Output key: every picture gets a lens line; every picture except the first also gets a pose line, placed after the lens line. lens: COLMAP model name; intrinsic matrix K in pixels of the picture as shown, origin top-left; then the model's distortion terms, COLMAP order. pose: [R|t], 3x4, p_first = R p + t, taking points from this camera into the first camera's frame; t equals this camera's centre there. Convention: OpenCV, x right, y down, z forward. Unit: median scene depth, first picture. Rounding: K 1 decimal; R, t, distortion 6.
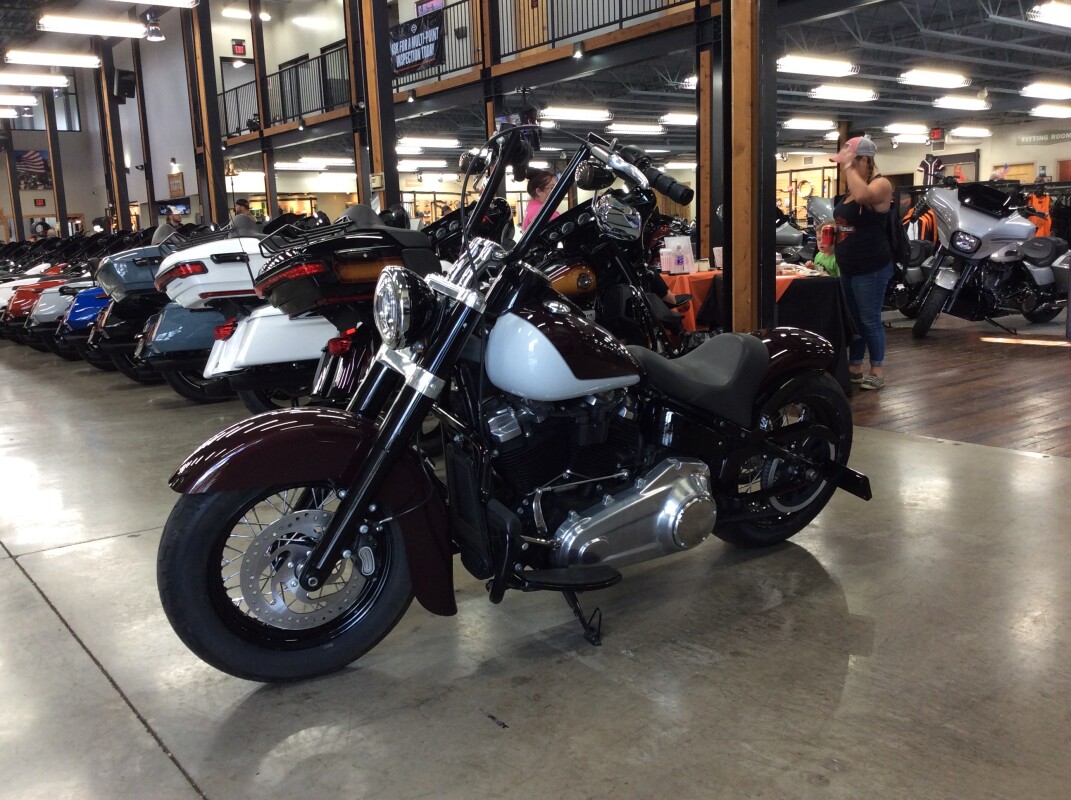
lens RADIAL K [[981.7, 0, 531.9], [0, 981.7, 397.5], [0, 0, 1]] dist [0.110887, -0.234169]
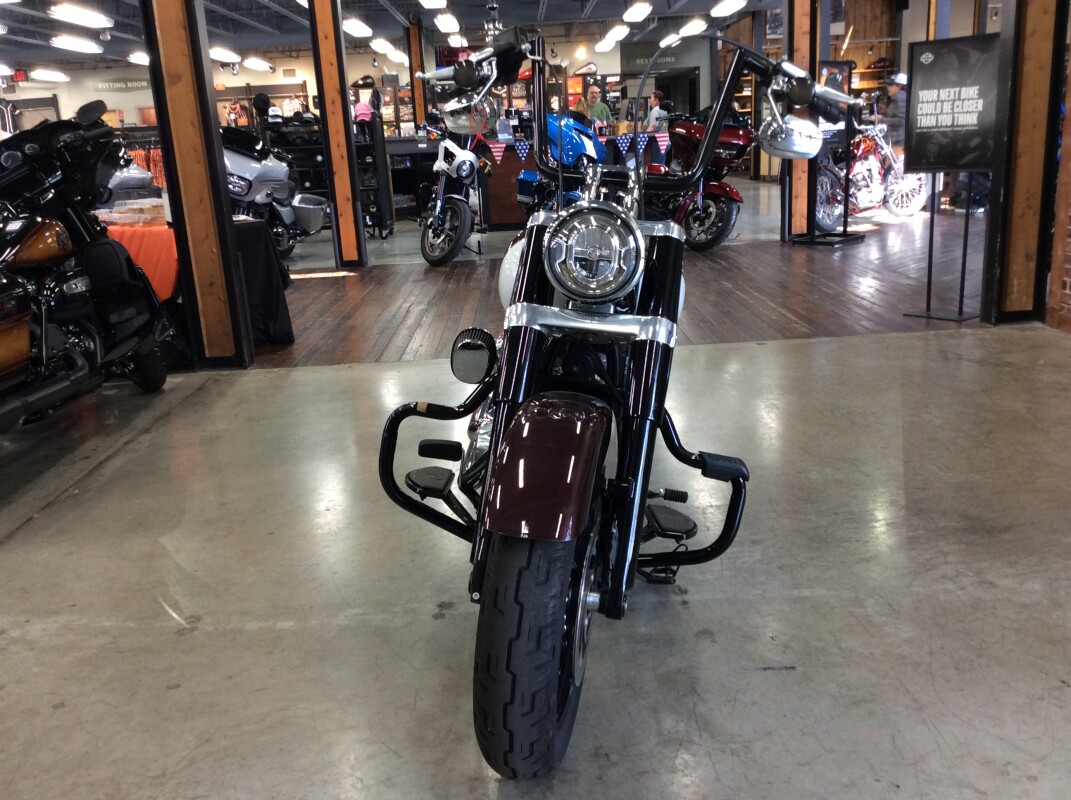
lens RADIAL K [[972.0, 0, 535.5], [0, 972.0, 400.0], [0, 0, 1]] dist [0.084943, -0.120792]
pose [[0.592027, -0.203986, 0.779675, -0.339806], [0.163345, 0.977729, 0.131771, -0.035923], [-0.789191, 0.049344, 0.612163, 0.232578]]
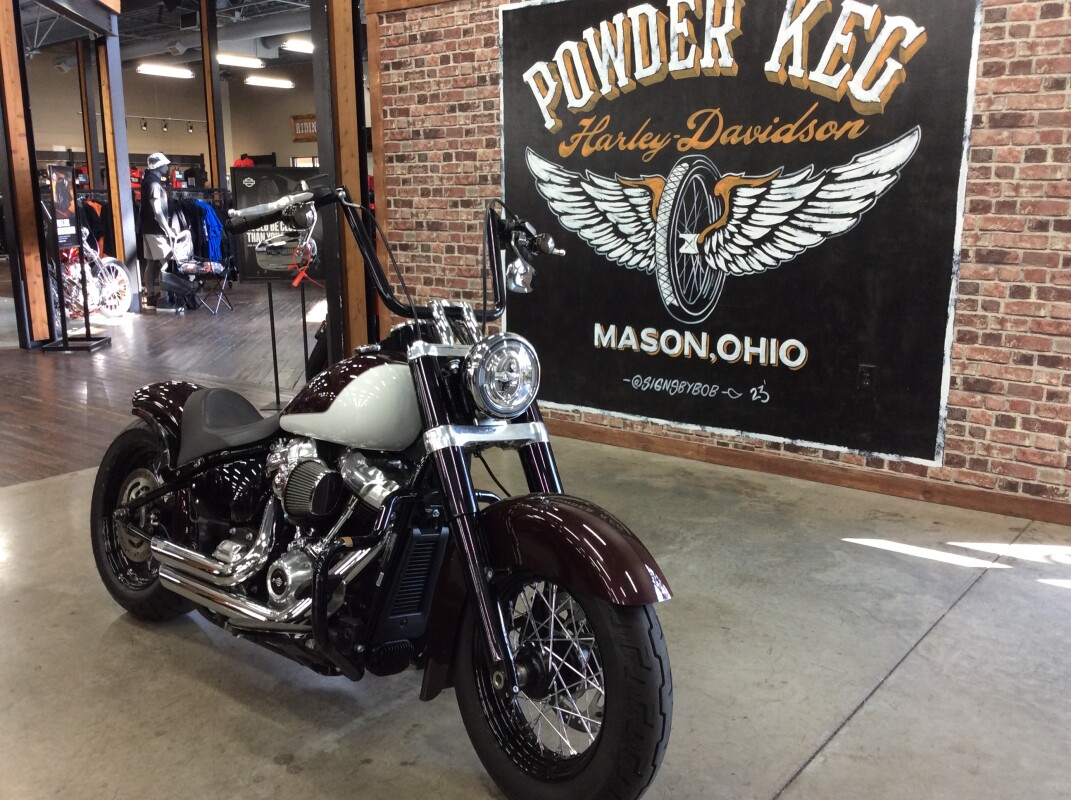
lens RADIAL K [[981.7, 0, 531.9], [0, 981.7, 397.5], [0, 0, 1]] dist [0.110887, -0.234169]
pose [[-0.241437, -0.150310, 0.958705, -0.446578], [0.176543, 0.964642, 0.195701, -0.105738], [-0.954223, 0.216502, -0.206364, 0.491279]]
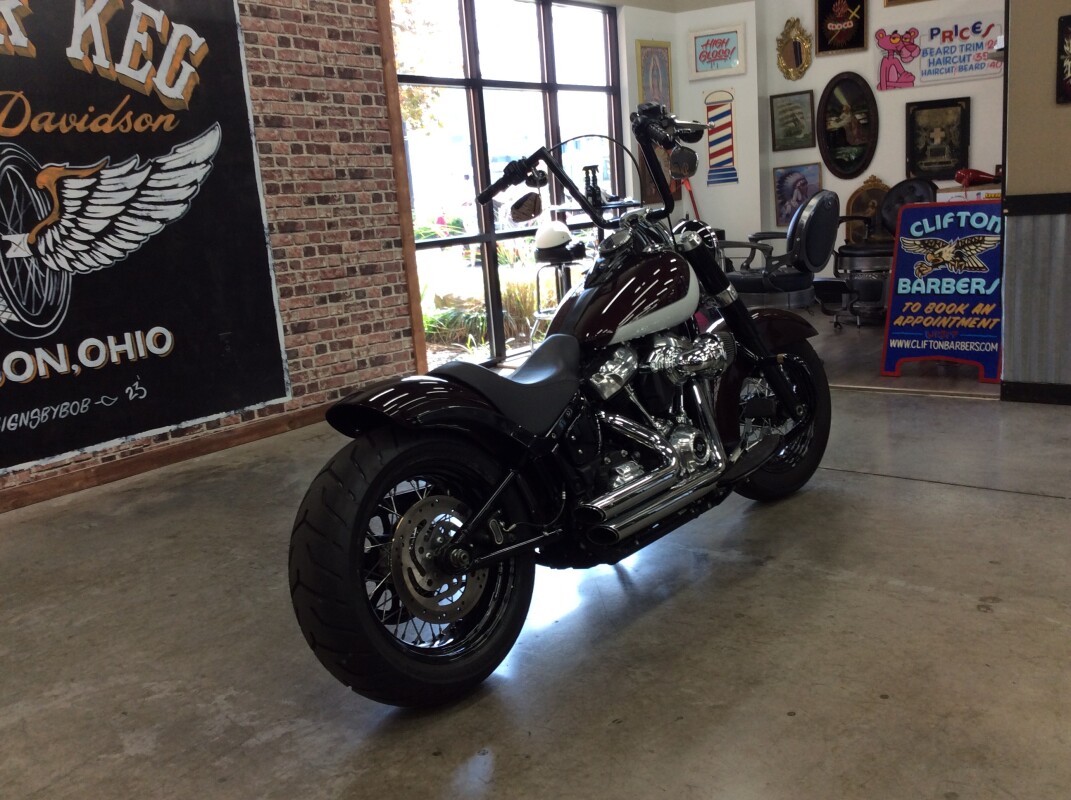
lens RADIAL K [[981.7, 0, 531.9], [0, 981.7, 397.5], [0, 0, 1]] dist [0.110887, -0.234169]
pose [[-0.965018, 0.163003, -0.205355, 0.170402], [0.078357, 0.926756, 0.367402, -0.179470], [0.250201, 0.338459, -0.907108, 0.956437]]
